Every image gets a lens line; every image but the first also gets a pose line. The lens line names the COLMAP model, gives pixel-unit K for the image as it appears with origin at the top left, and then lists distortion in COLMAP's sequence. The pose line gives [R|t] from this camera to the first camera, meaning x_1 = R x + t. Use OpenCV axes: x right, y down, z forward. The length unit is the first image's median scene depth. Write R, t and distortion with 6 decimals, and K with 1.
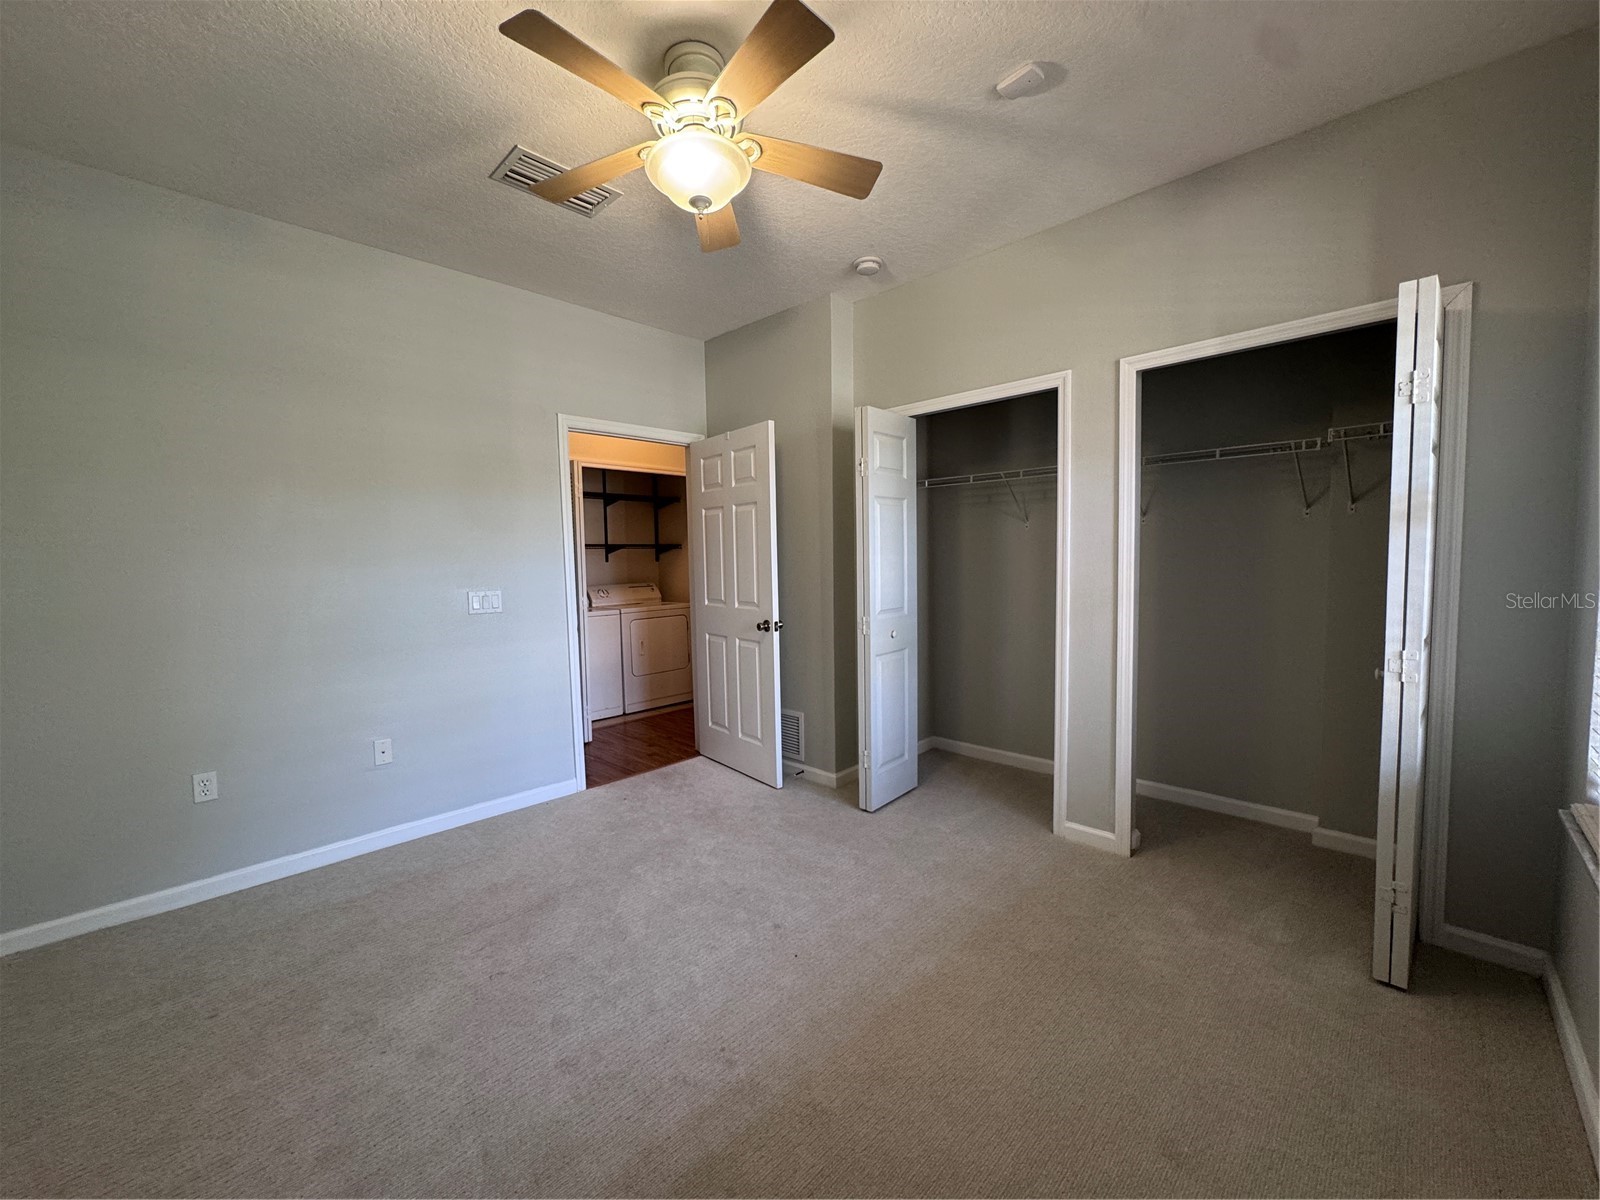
lens RADIAL K [[637.0, 0, 798.5], [0, 637.0, 597.9], [0, 0, 1]] dist [-0.003521, 0.001093]
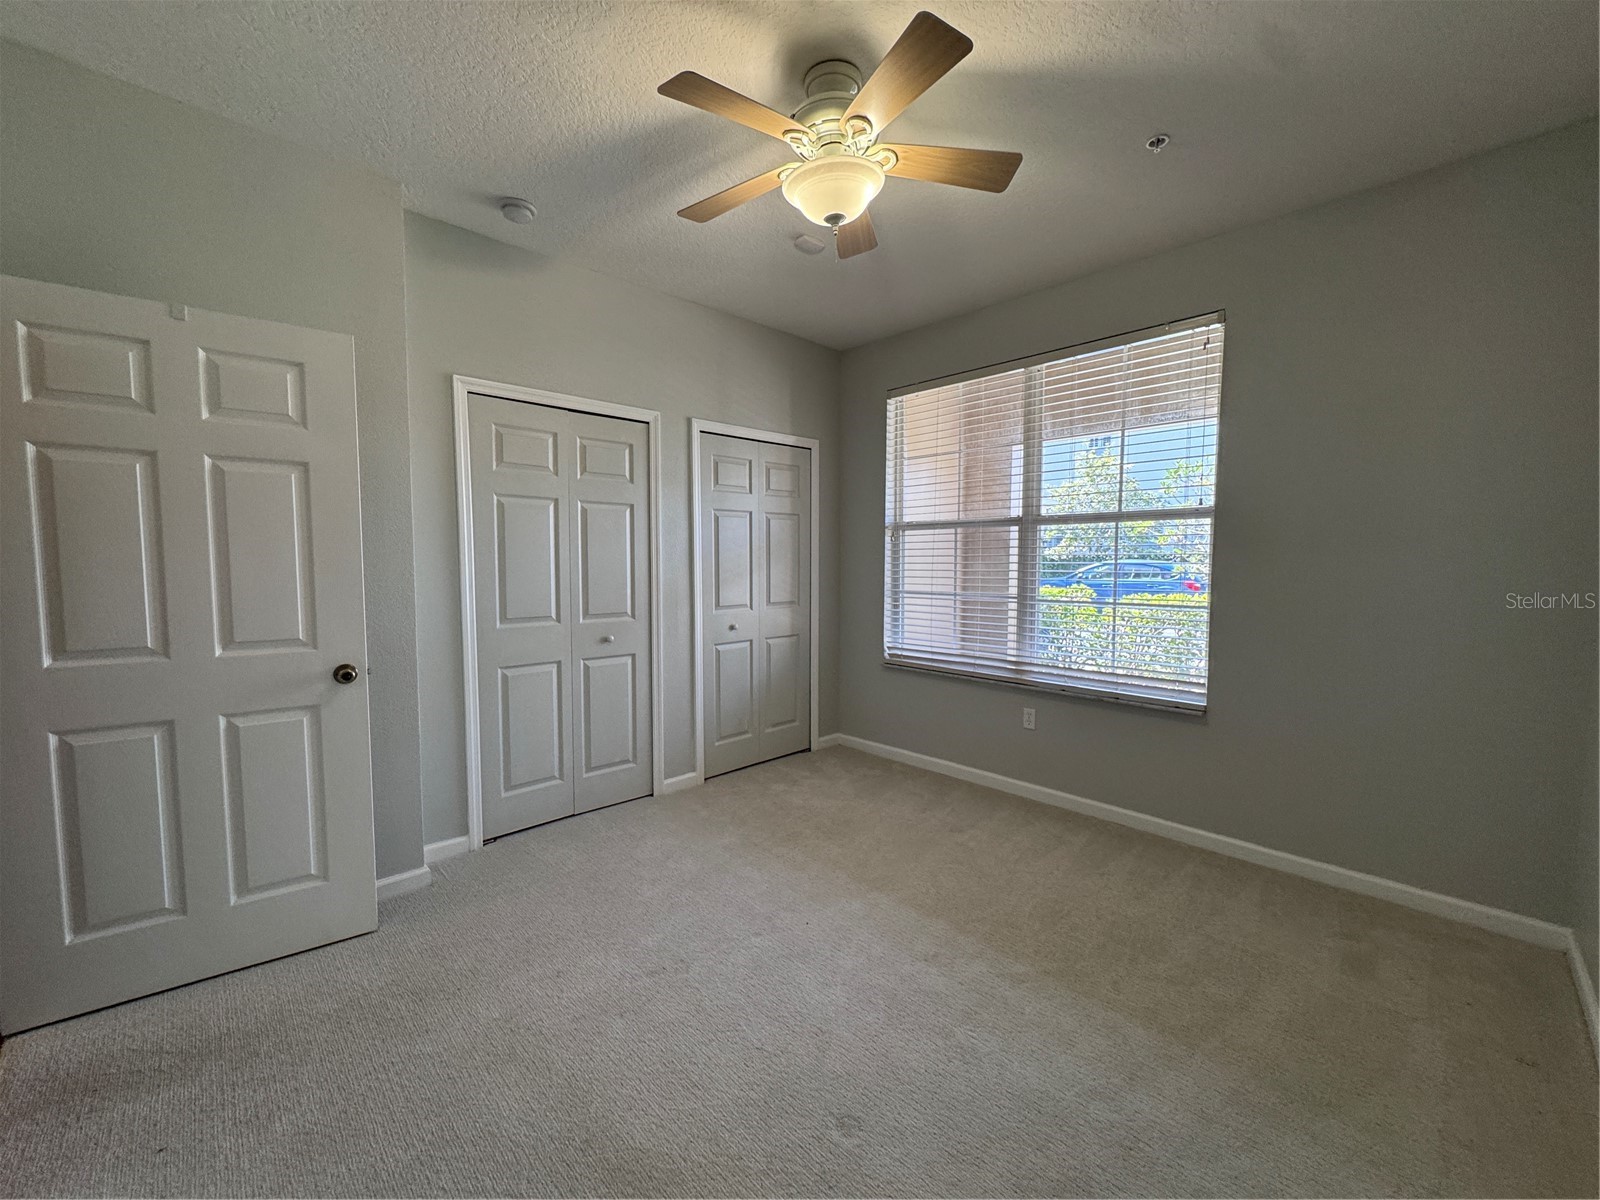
lens RADIAL K [[637.0, 0, 769.6], [0, 637.0, 600.2], [0, 0, 1]] dist [-0.003521, 0.001093]
pose [[0.060622, -0.044250, 0.997179, -0.618406], [0.060253, 0.997357, 0.040595, -0.025382], [-0.996341, 0.057622, 0.063128, 0.561137]]
